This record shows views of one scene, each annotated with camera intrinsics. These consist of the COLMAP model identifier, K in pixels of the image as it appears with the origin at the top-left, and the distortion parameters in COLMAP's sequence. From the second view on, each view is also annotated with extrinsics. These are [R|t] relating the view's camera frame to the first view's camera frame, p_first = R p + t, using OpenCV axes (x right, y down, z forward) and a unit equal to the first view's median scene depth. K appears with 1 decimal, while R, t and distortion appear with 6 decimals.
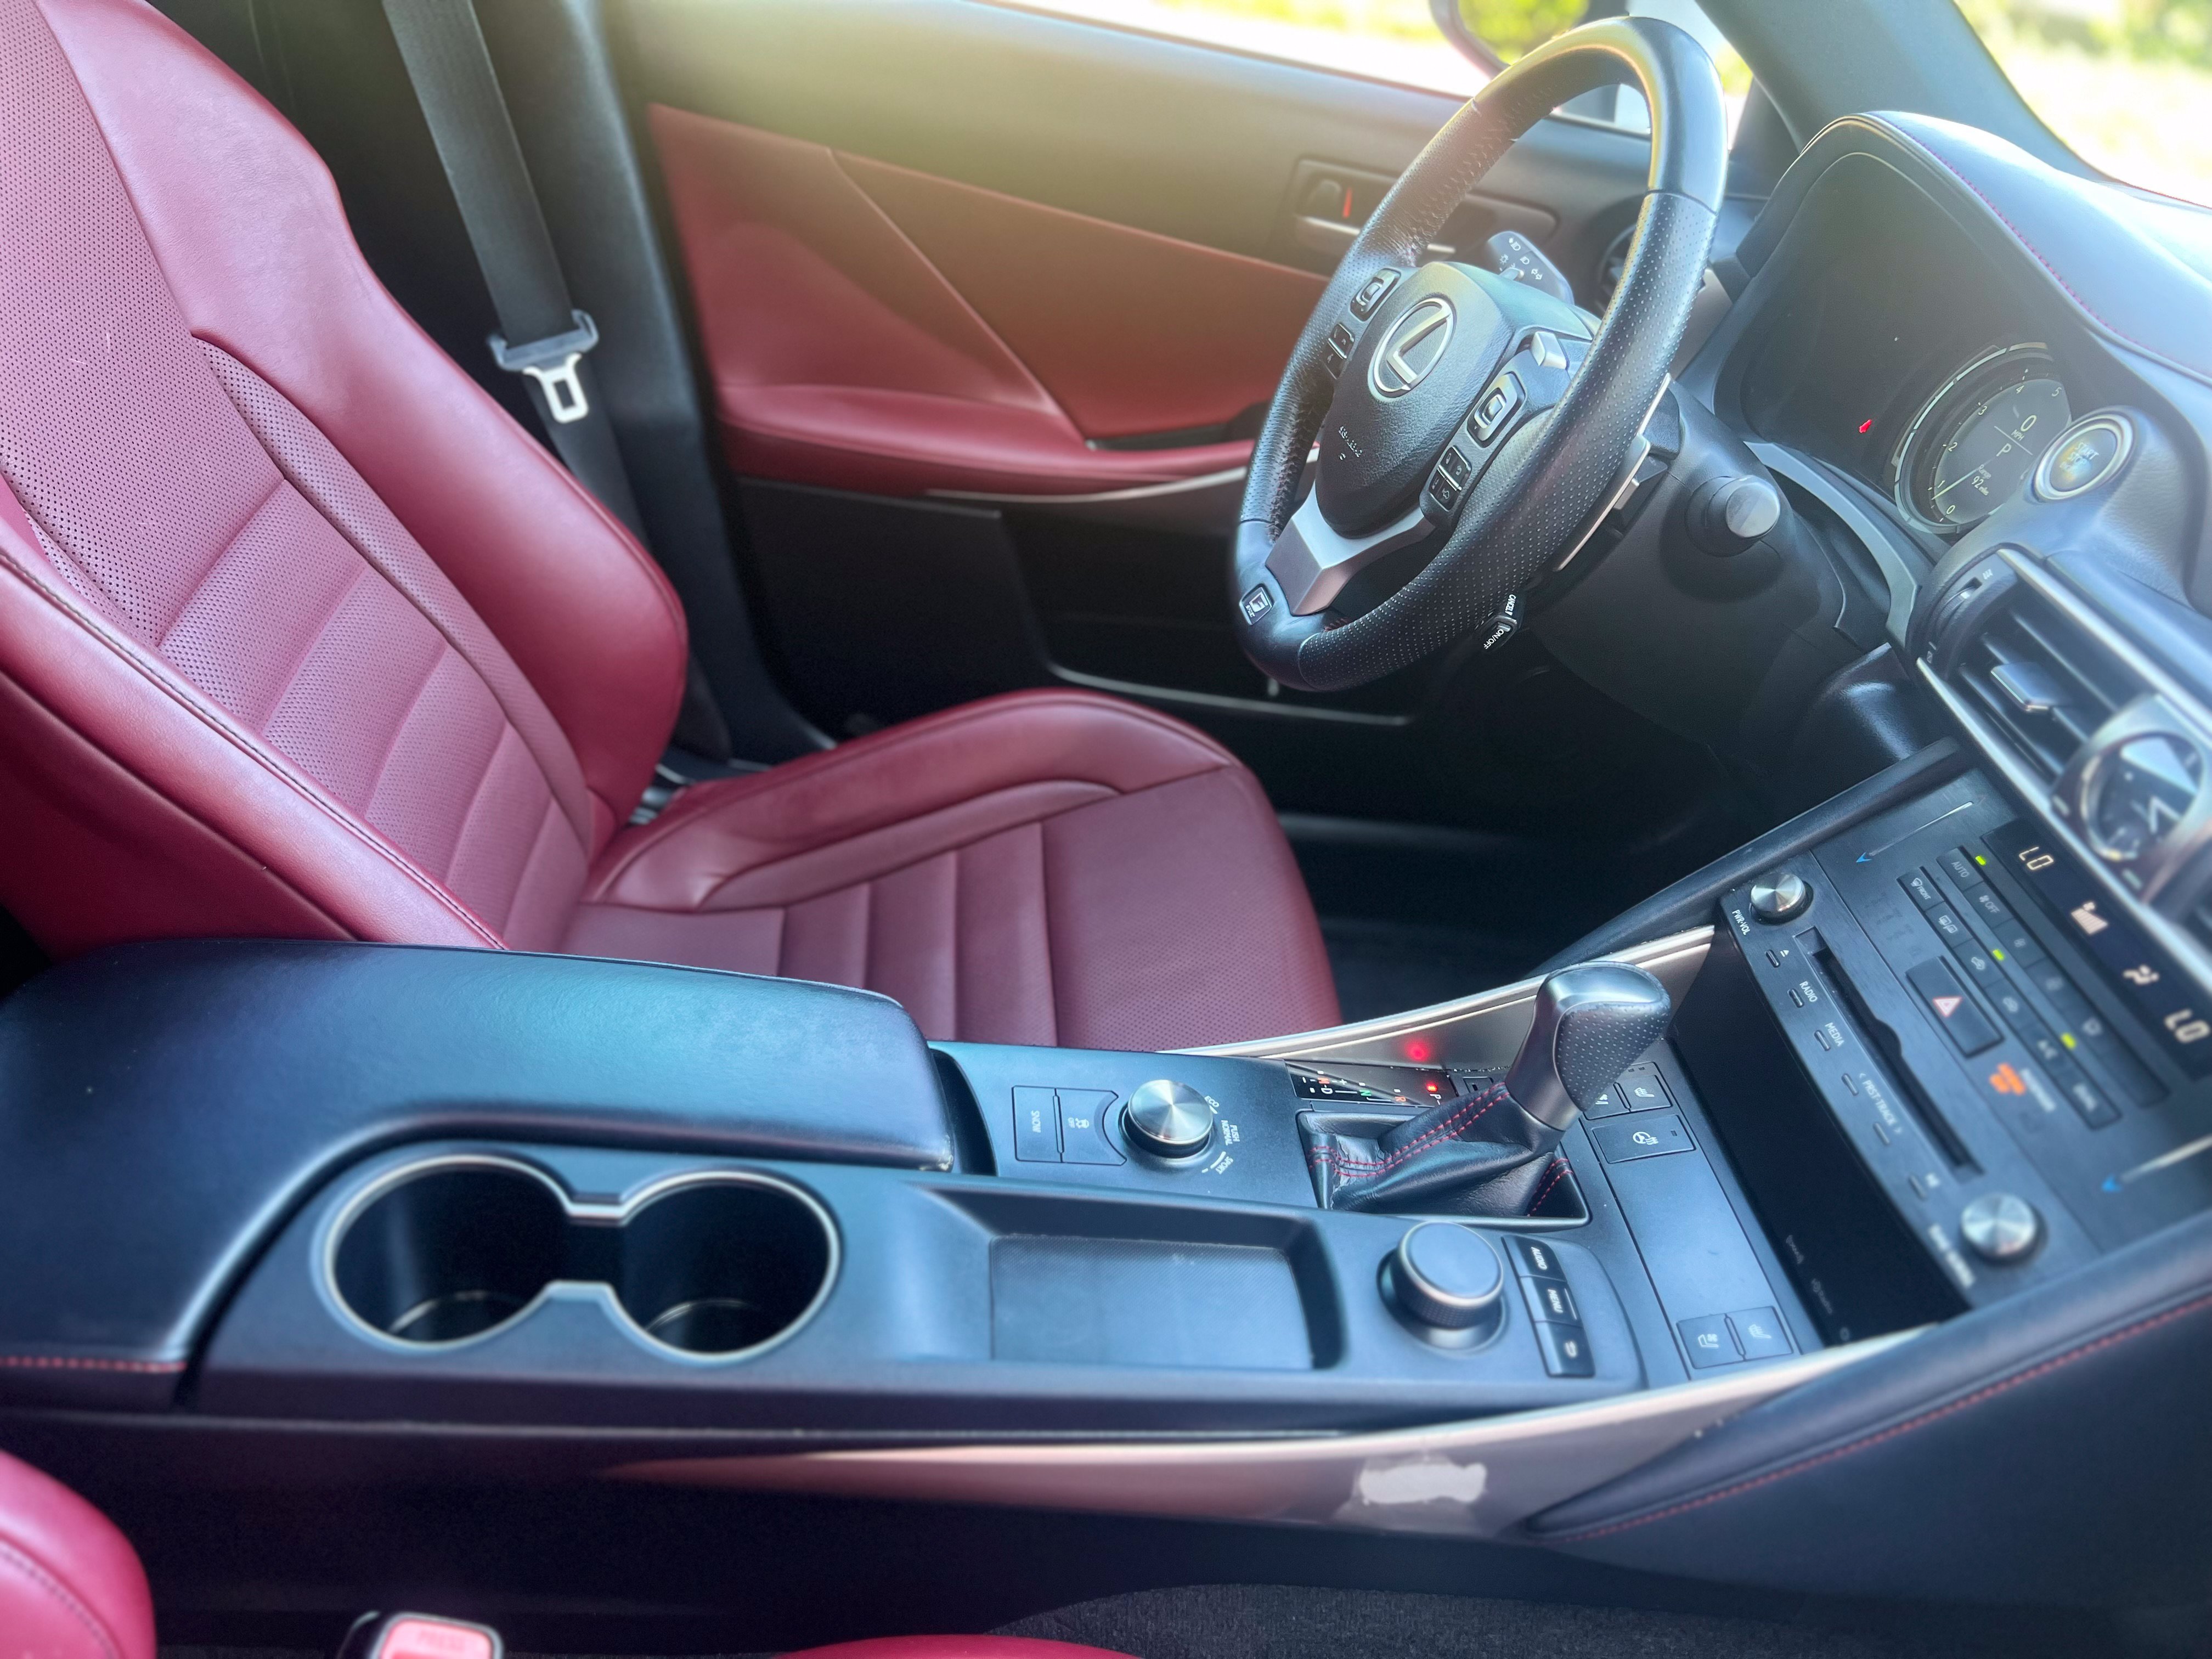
lens RADIAL K [[1632.3, 0, 1106.2], [0, 1632.3, 816.7], [0, 0, 1]] dist [0.021729, -0.026180]
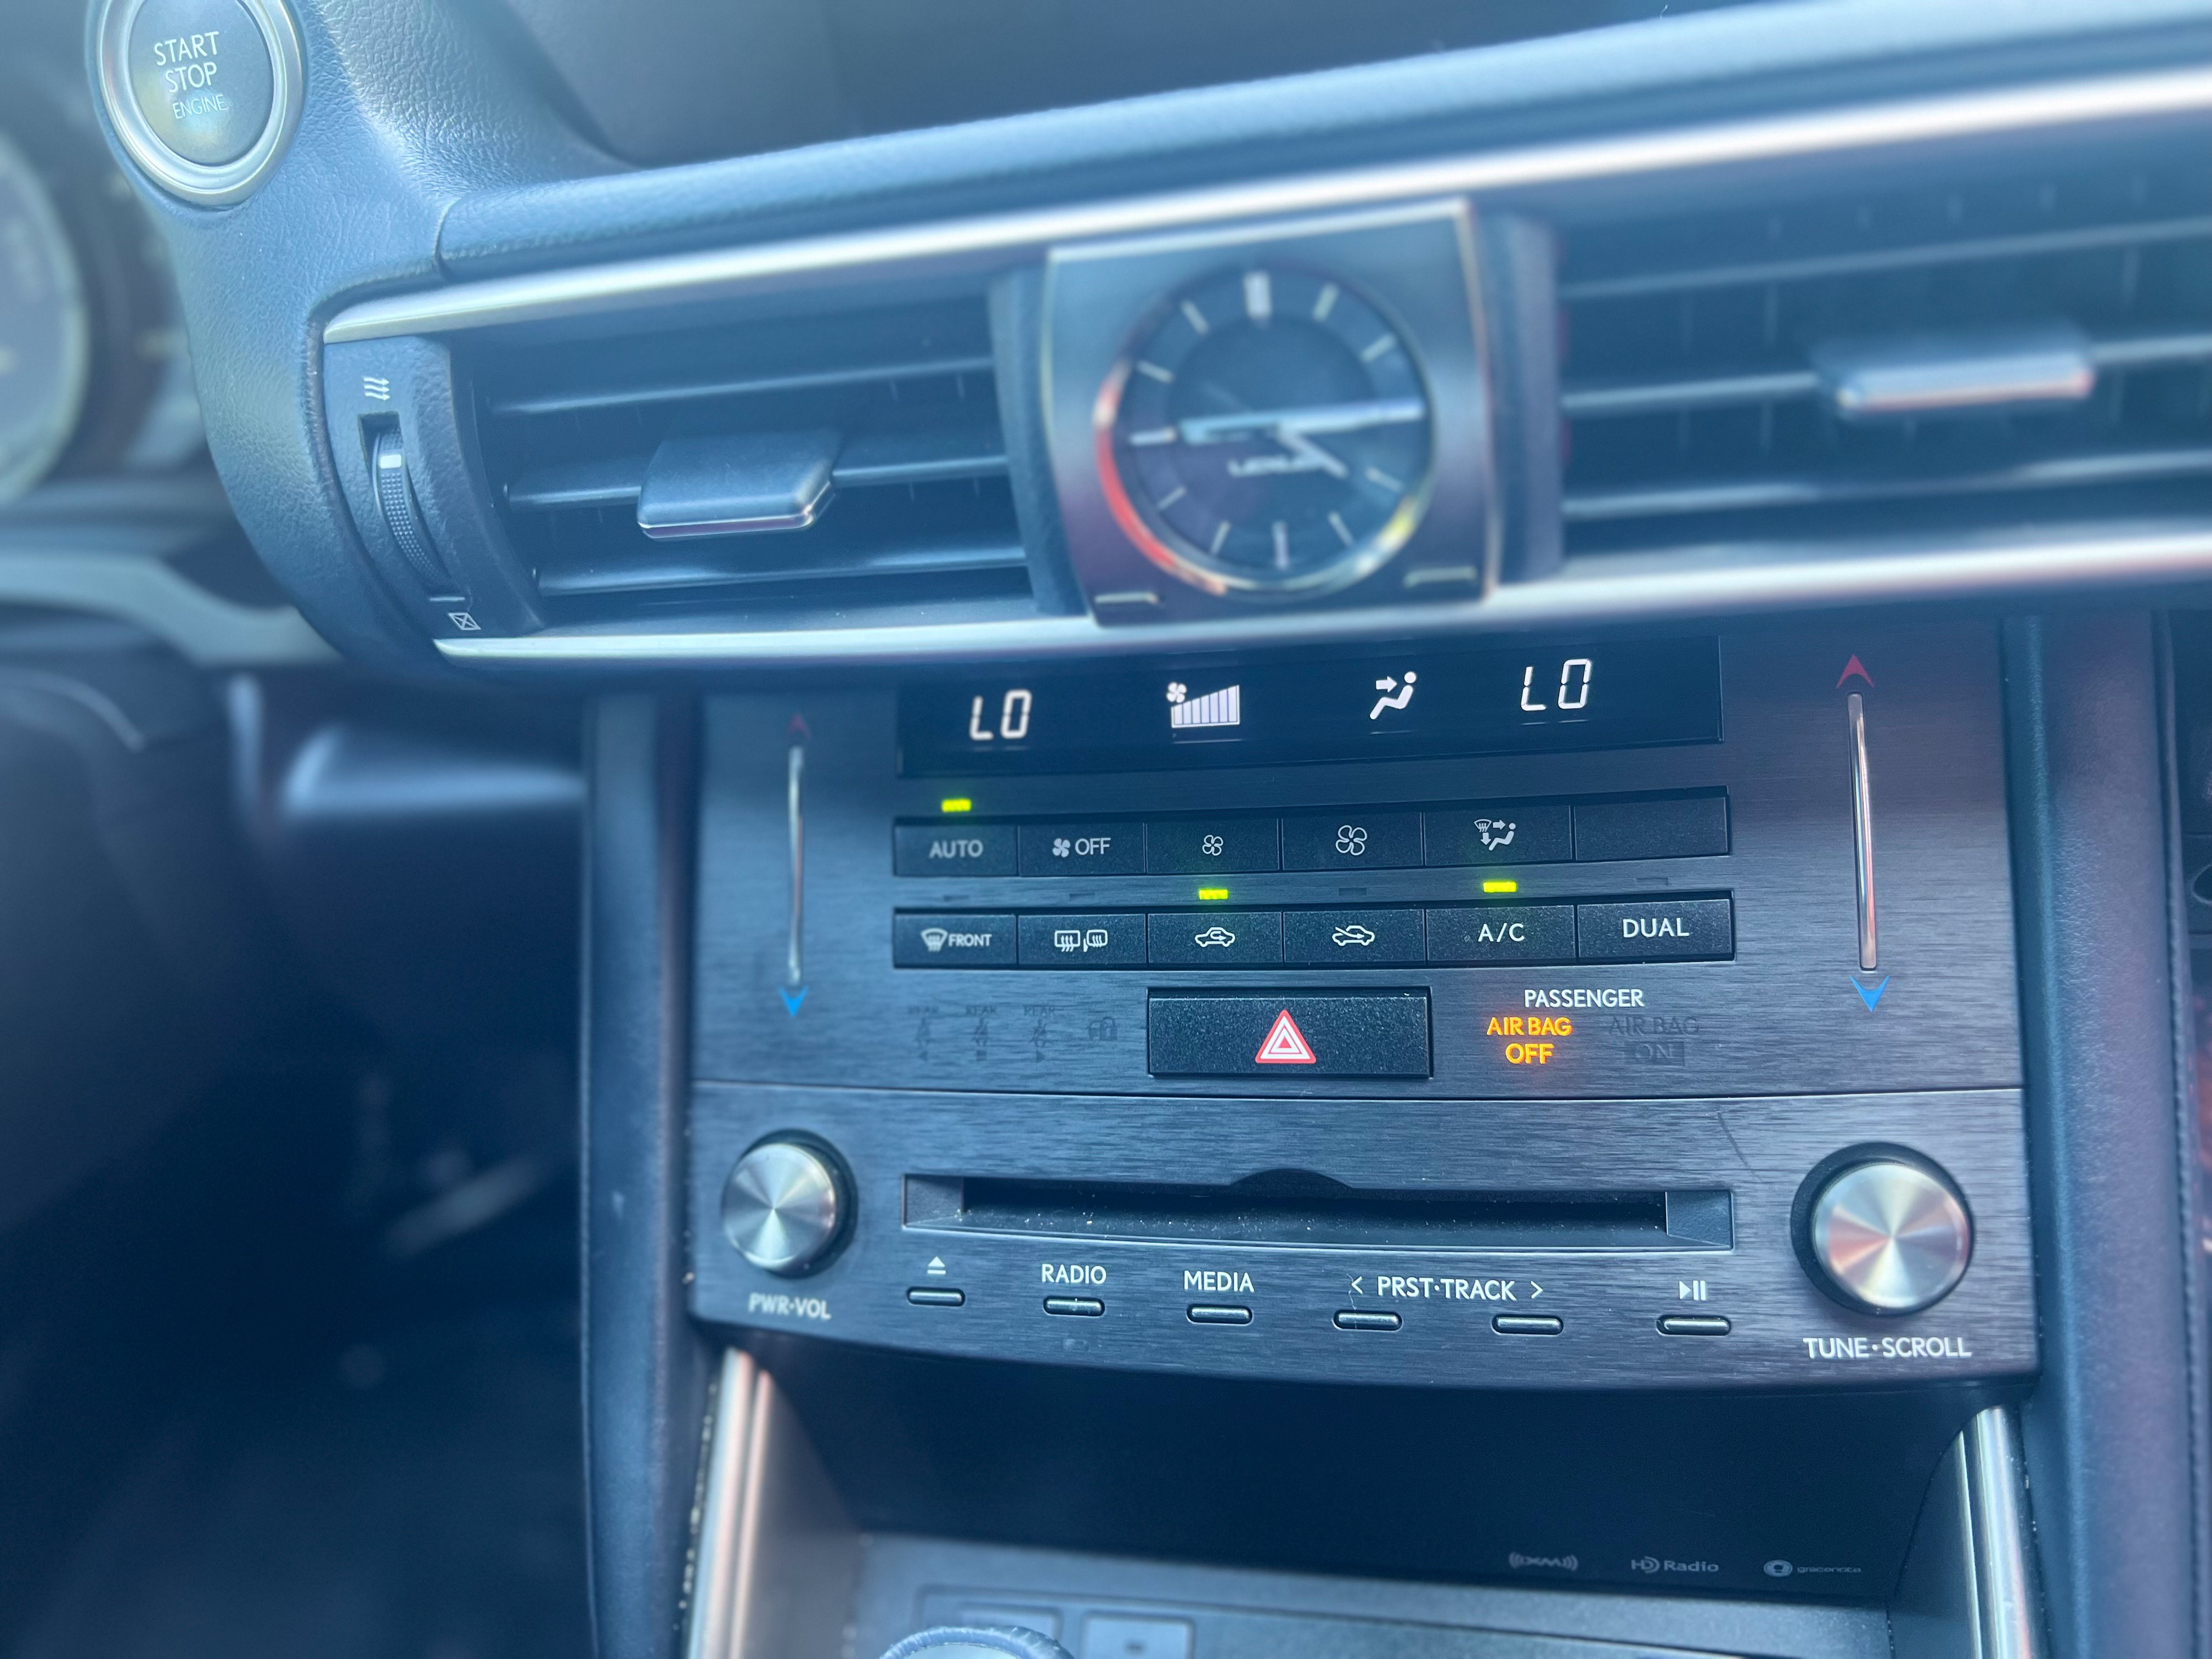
lens RADIAL K [[1573.2, 0, 1101.0], [0, 1573.2, 794.1], [0, 0, 1]] dist [0.022187, -0.027024]
pose [[0.190387, -0.752108, 0.630941, 0.264415], [0.713840, 0.547265, 0.436960, -0.136596], [-0.673933, 0.367199, 0.641077, 0.683746]]
